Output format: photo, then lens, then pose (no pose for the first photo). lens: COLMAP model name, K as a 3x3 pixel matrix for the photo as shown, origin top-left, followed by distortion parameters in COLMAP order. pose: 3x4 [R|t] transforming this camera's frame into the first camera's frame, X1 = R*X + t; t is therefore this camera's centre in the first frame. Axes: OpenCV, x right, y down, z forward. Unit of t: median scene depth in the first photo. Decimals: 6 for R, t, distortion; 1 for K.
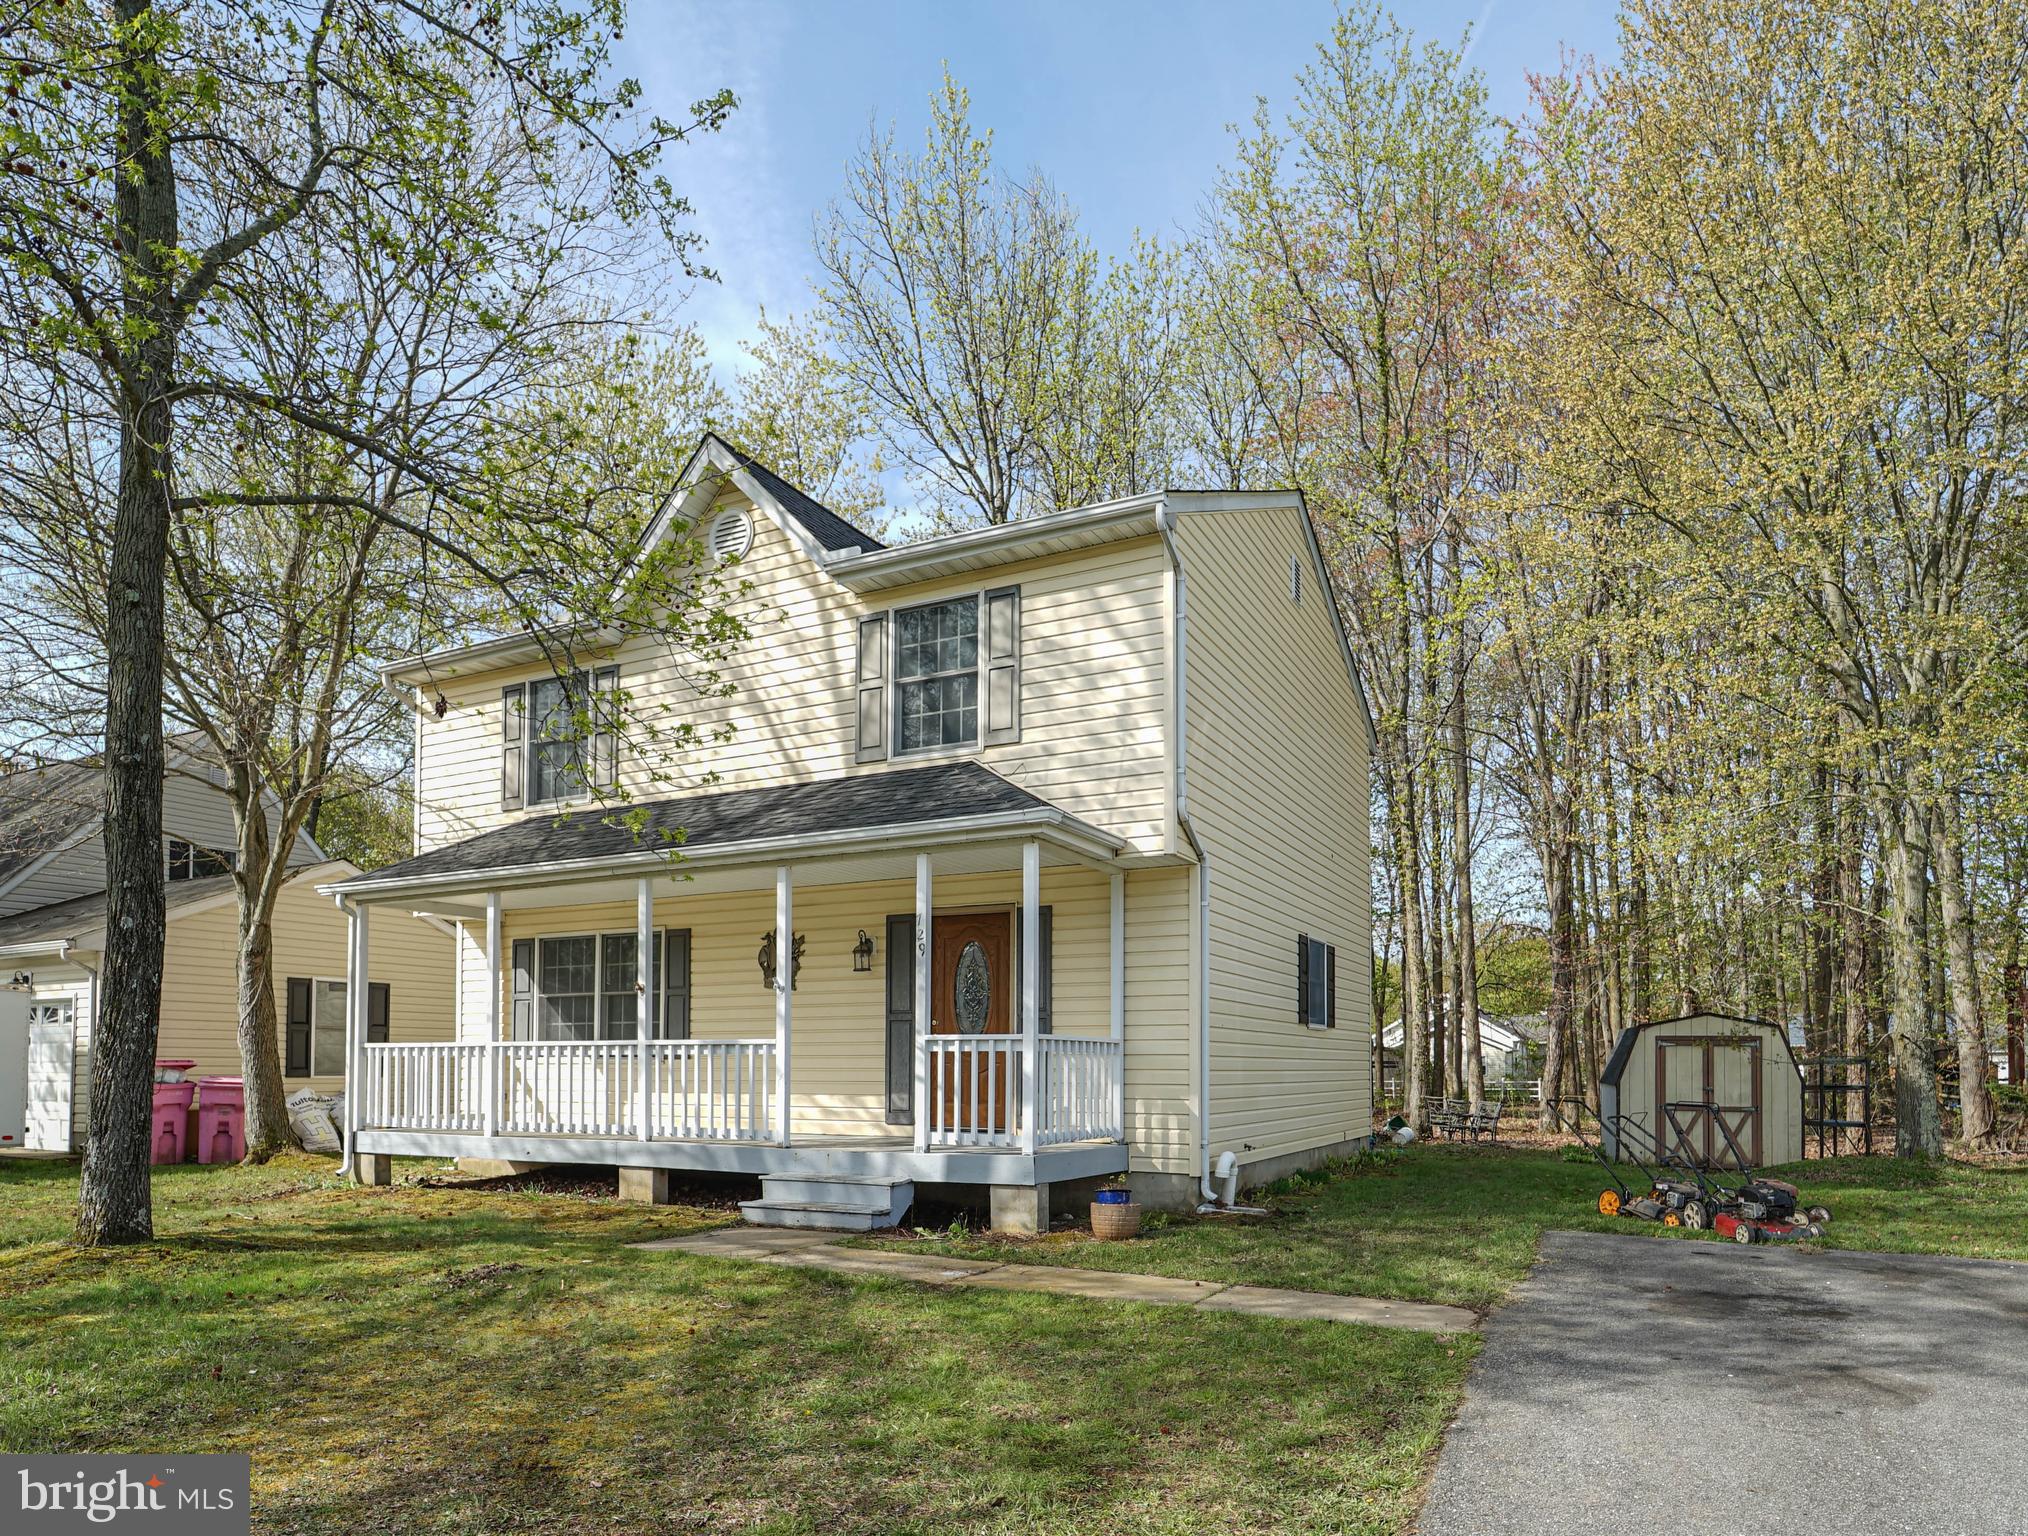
lens RADIAL K [[2351.0, 0, 1014.0], [0, 2351.0, 768.0], [0, 0, 1]] dist [-0.010600, -0.000513]
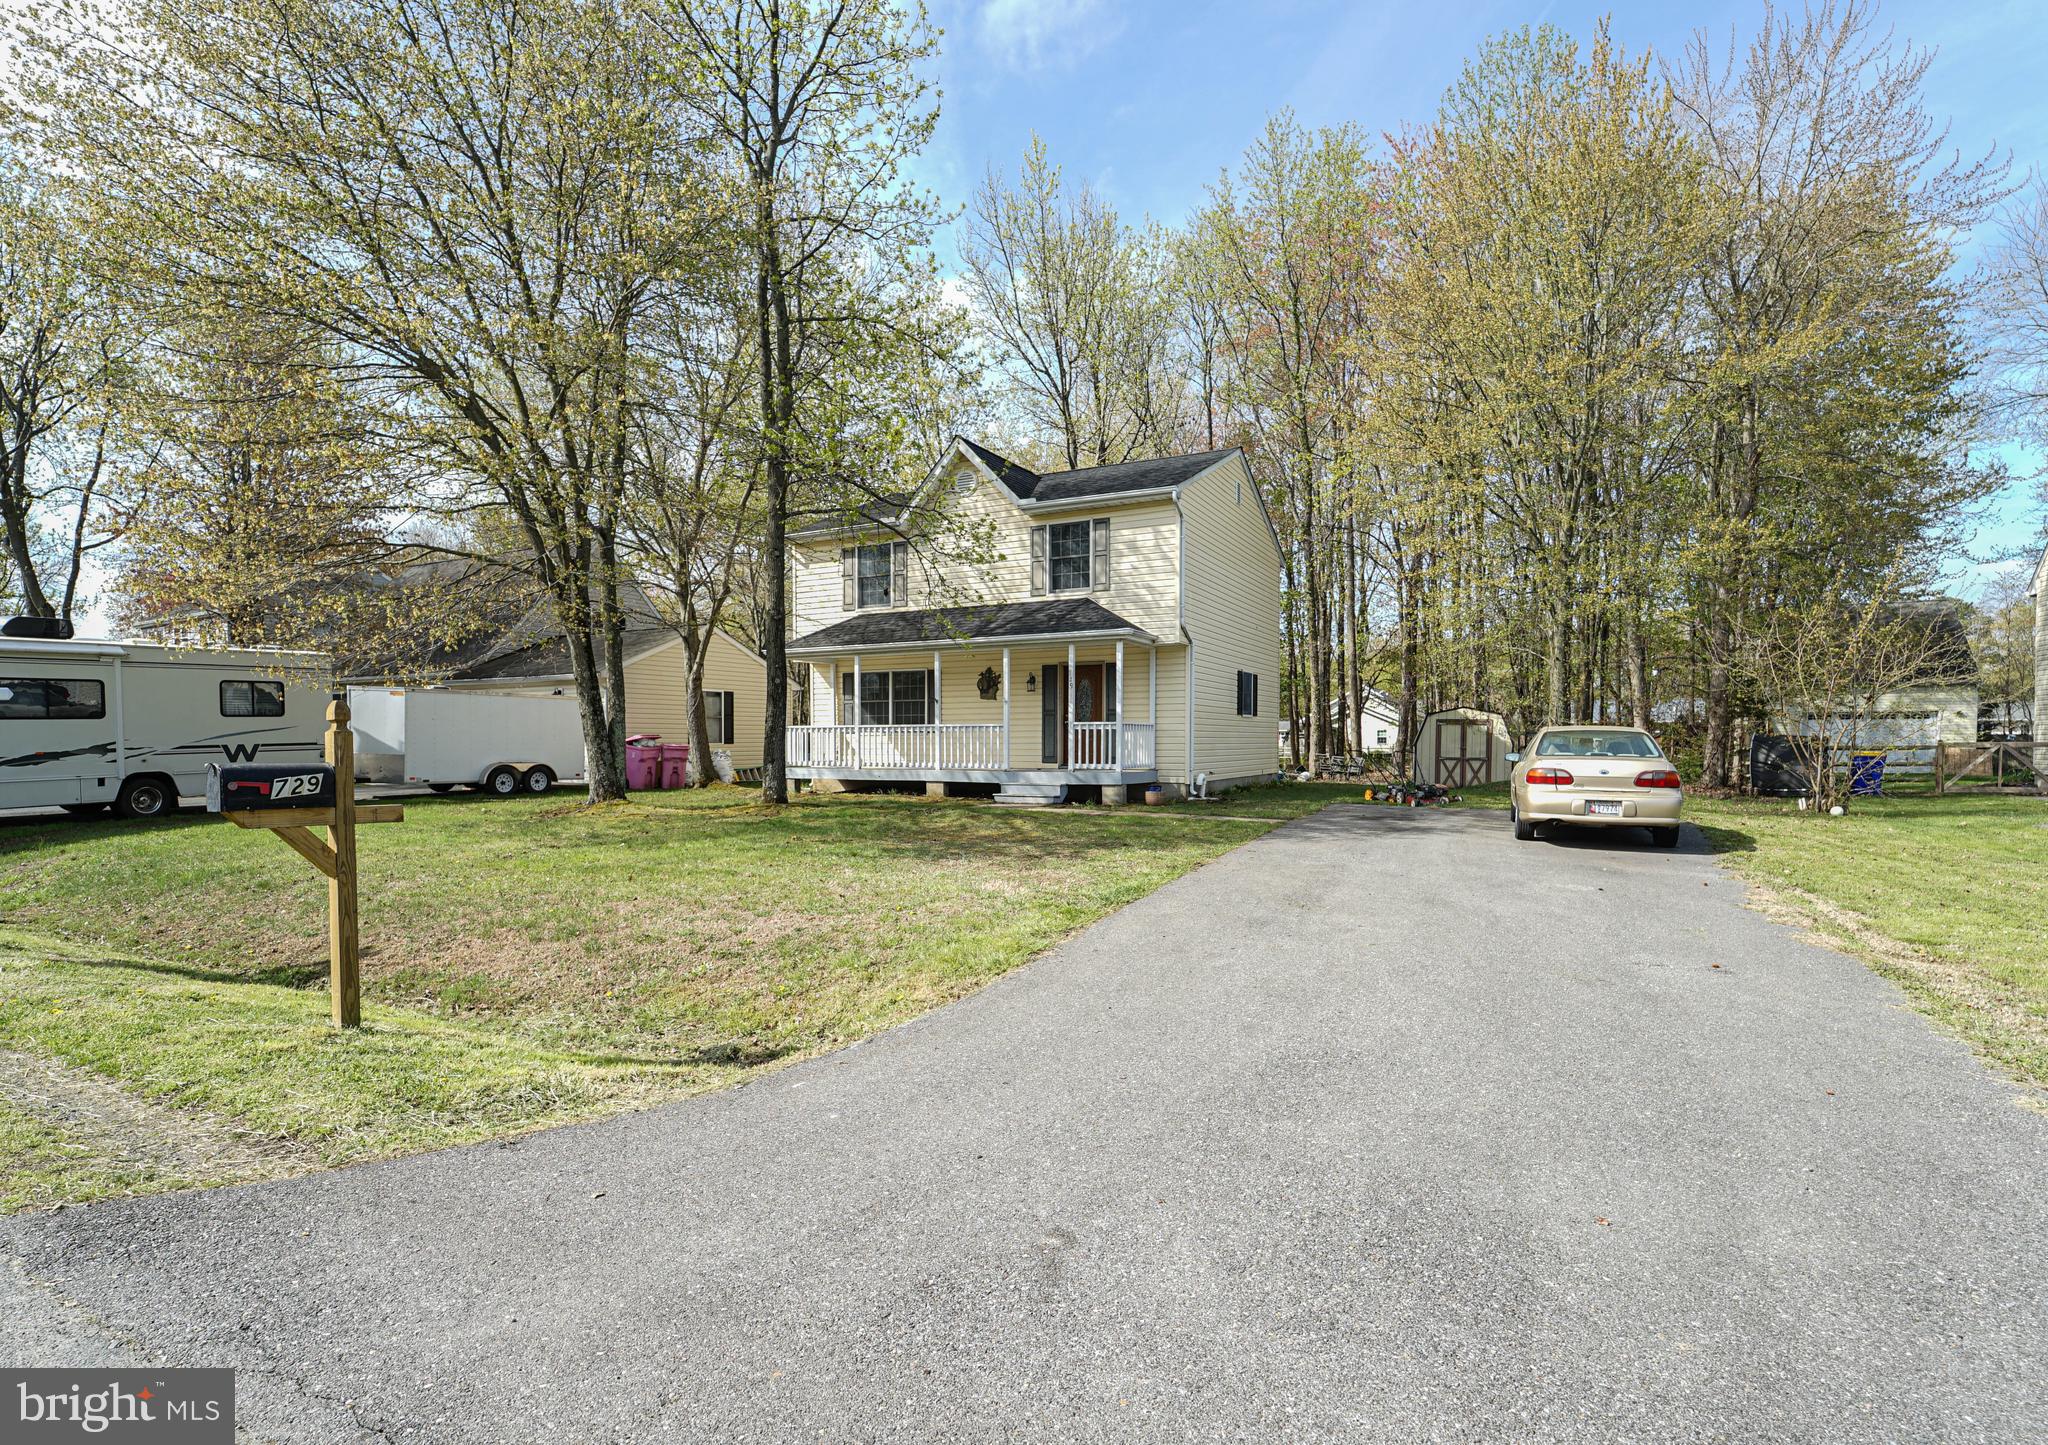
lens RADIAL K [[2348.2, 0, 1024.0], [0, 2348.2, 722.5], [0, 0, 1]] dist [-0.007024, -0.001863]
pose [[0.999858, -0.003557, 0.016464, -0.103308], [0.001592, 0.993031, 0.117847, -0.133162], [-0.016768, -0.117804, 0.992895, -1.086397]]
